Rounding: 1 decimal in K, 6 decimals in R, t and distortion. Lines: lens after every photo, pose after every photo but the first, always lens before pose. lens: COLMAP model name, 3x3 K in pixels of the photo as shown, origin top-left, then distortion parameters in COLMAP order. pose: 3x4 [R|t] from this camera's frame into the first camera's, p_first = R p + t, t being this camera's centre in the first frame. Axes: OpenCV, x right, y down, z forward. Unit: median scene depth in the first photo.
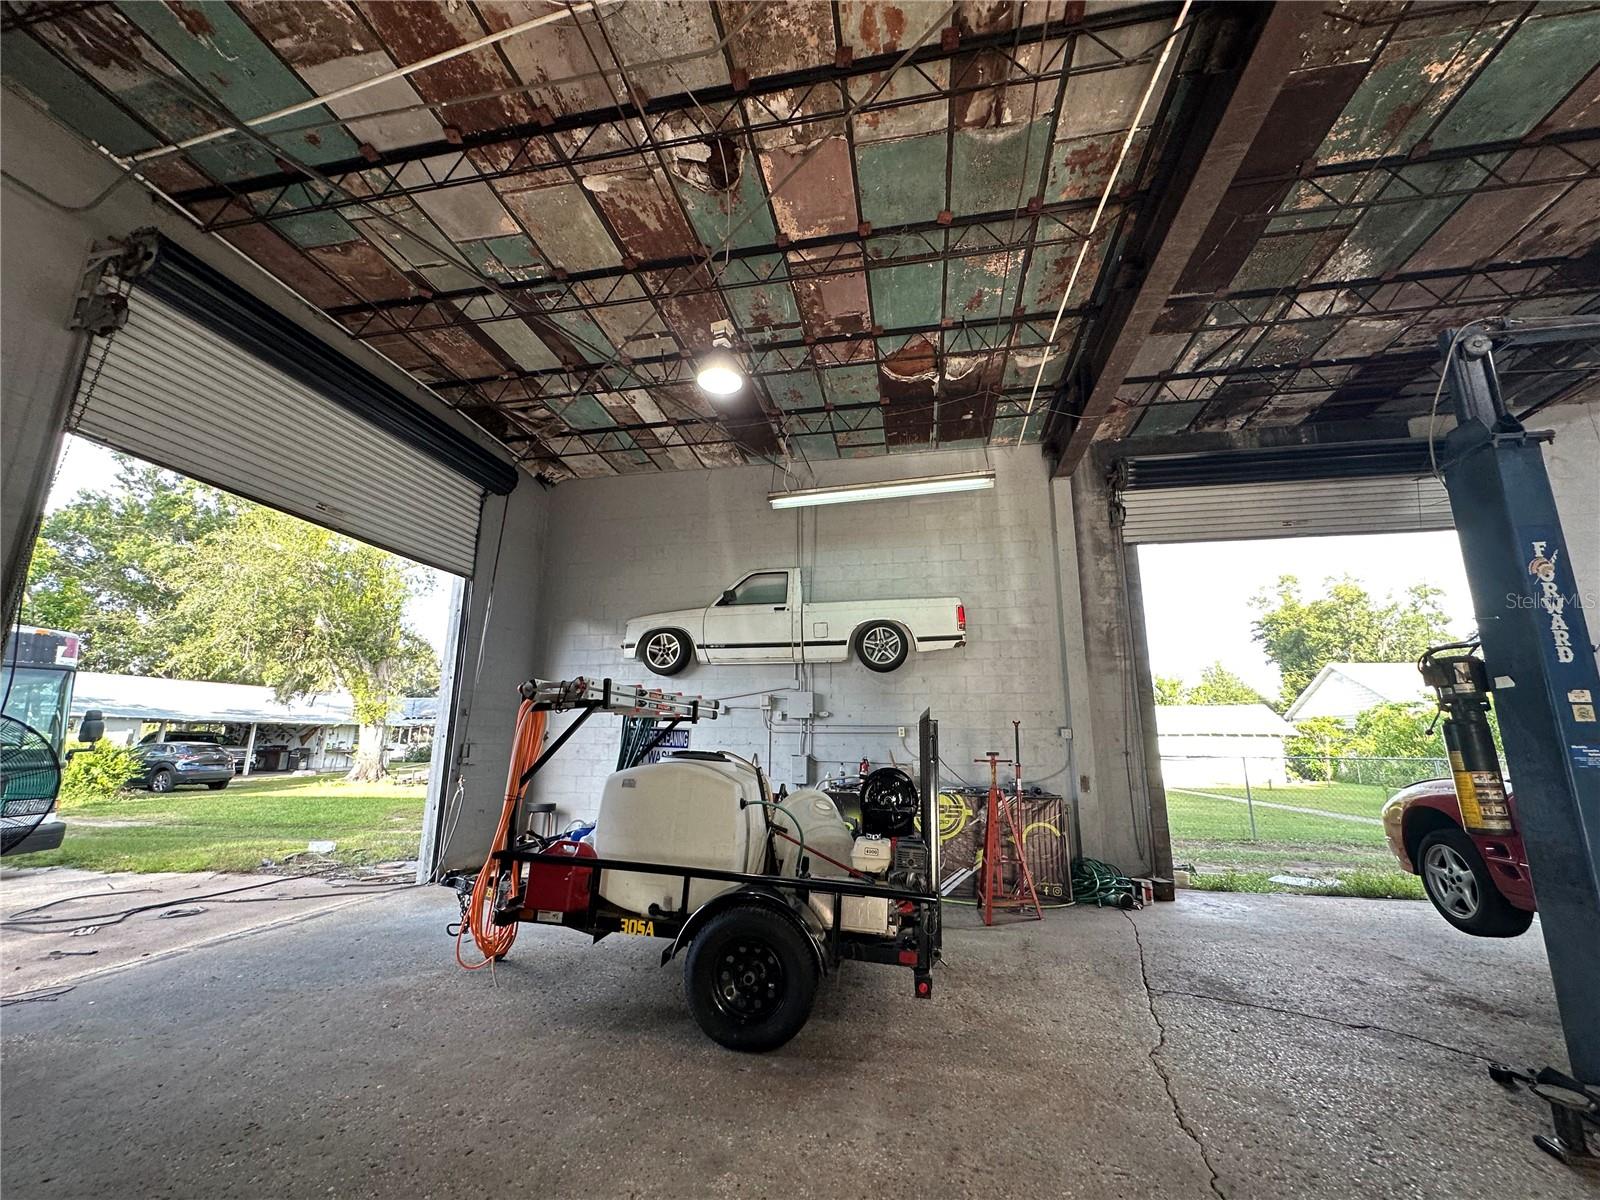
lens RADIAL K [[641.6, 0, 798.5], [0, 641.6, 601.5], [0, 0, 1]] dist [-0.002924, 0.001043]
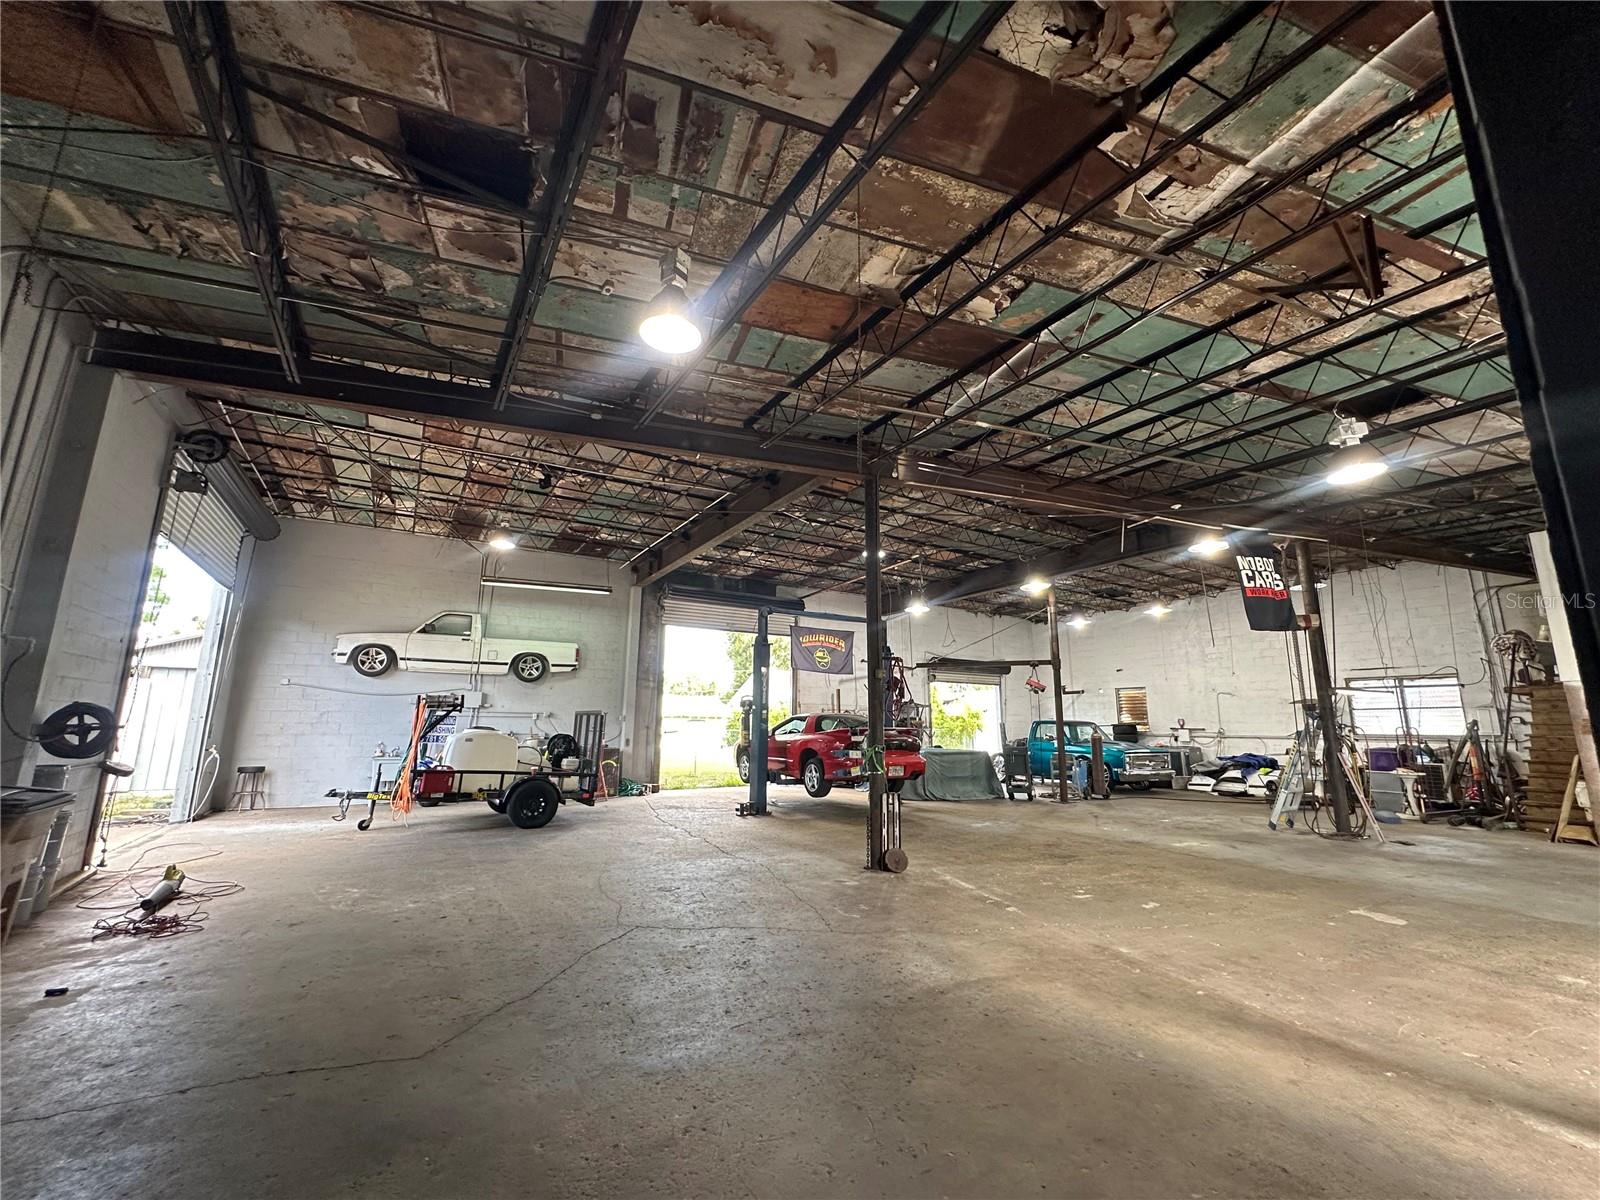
lens RADIAL K [[641.6, 0, 799.2], [0, 641.6, 597.7], [0, 0, 1]] dist [-0.002924, 0.001043]
pose [[0.736683, 0.129947, 0.663636, -0.517620], [-0.146740, 0.988698, -0.030705, -0.173514], [-0.660125, -0.074762, 0.747426, -0.780575]]
